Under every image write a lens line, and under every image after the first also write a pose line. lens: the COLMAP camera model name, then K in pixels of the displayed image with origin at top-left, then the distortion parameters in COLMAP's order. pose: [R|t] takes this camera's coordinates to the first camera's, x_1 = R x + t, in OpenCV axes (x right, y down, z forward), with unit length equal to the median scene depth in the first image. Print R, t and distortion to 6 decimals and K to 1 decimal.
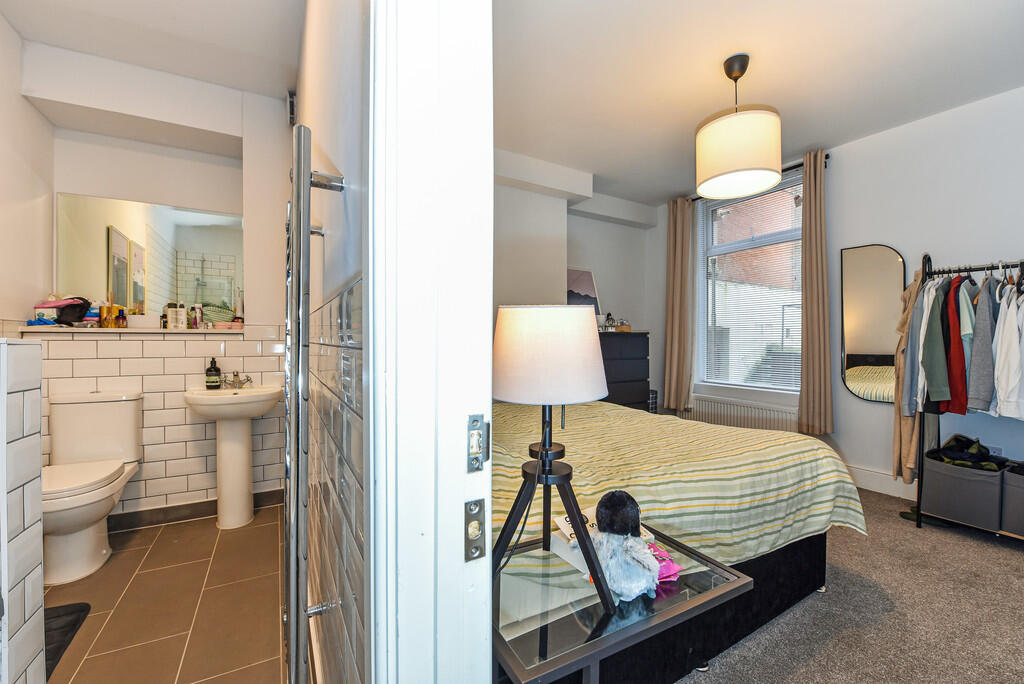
lens RADIAL K [[409.9, 0, 512.0], [0, 409.9, 342.0], [0, 0, 1]] dist [0.000086, -0.006601]
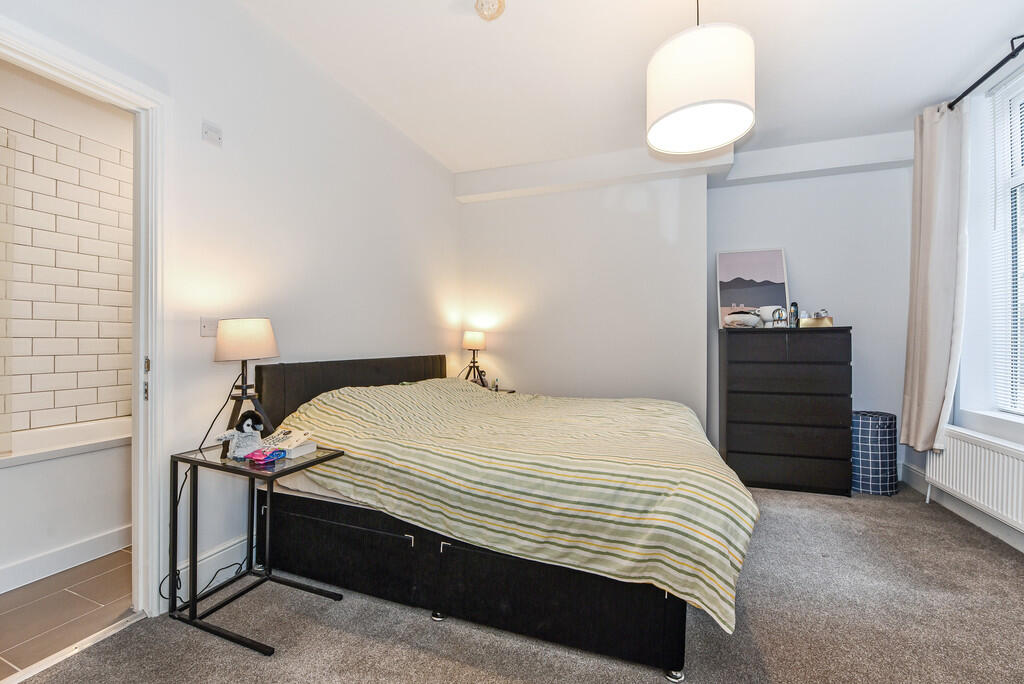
lens RADIAL K [[409.9, 0, 512.0], [0, 409.9, 342.0], [0, 0, 1]] dist [0.000086, -0.006601]
pose [[0.646360, -0.001898, -0.763030, 1.223612], [-0.004366, 0.999971, -0.006185, 0.022611], [0.763020, 0.007329, 0.646333, 0.342292]]
